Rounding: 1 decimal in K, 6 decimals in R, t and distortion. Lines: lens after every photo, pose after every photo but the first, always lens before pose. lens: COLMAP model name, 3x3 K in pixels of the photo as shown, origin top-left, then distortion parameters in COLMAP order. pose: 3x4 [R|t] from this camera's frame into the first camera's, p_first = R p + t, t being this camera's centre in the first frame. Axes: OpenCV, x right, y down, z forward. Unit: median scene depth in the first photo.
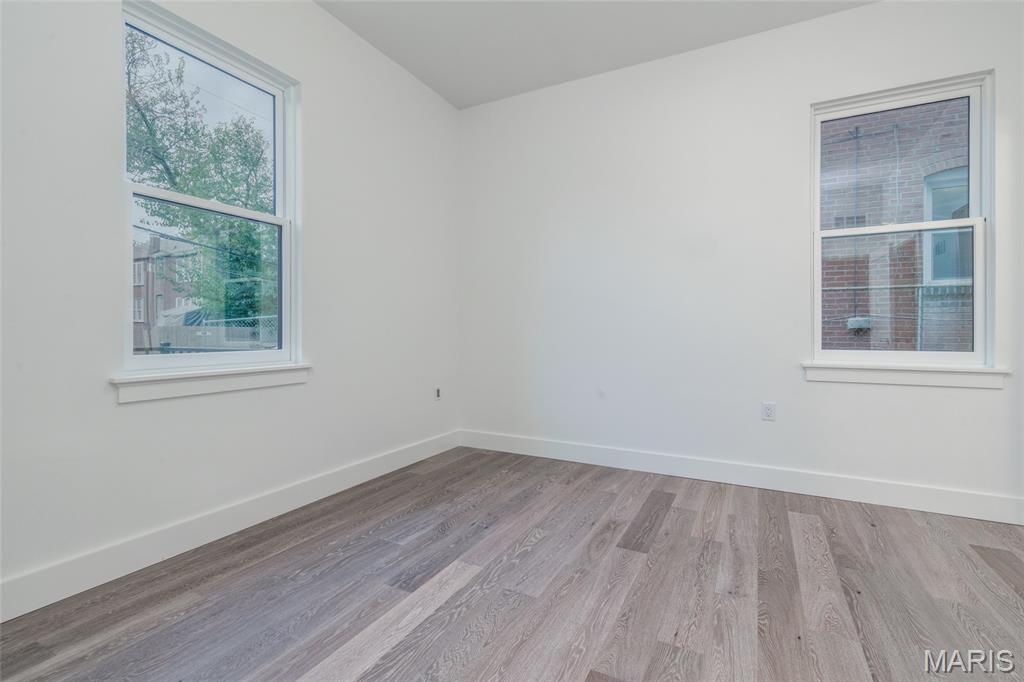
lens RADIAL K [[471.9, 0, 510.2], [0, 471.9, 333.0], [0, 0, 1]] dist [0.024517, -0.000298]
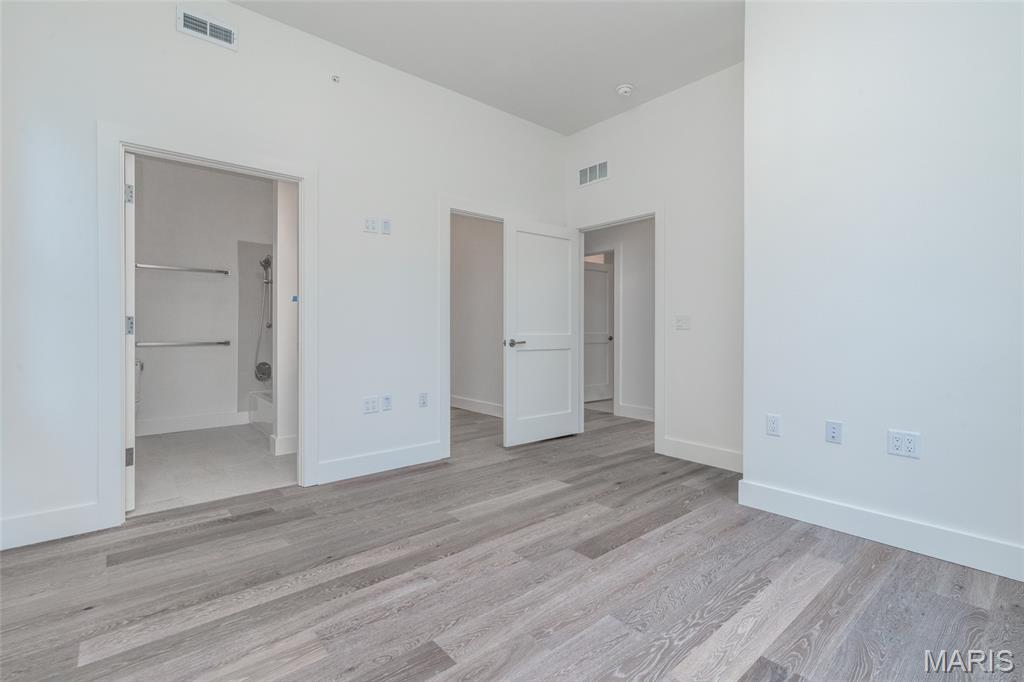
lens RADIAL K [[471.9, 0, 510.2], [0, 471.9, 333.0], [0, 0, 1]] dist [0.024517, -0.000298]
pose [[-0.929247, -0.007713, 0.369378, -0.102202], [-0.004320, 0.999941, 0.010013, -0.016821], [-0.369433, 0.007708, -0.929225, 1.853472]]
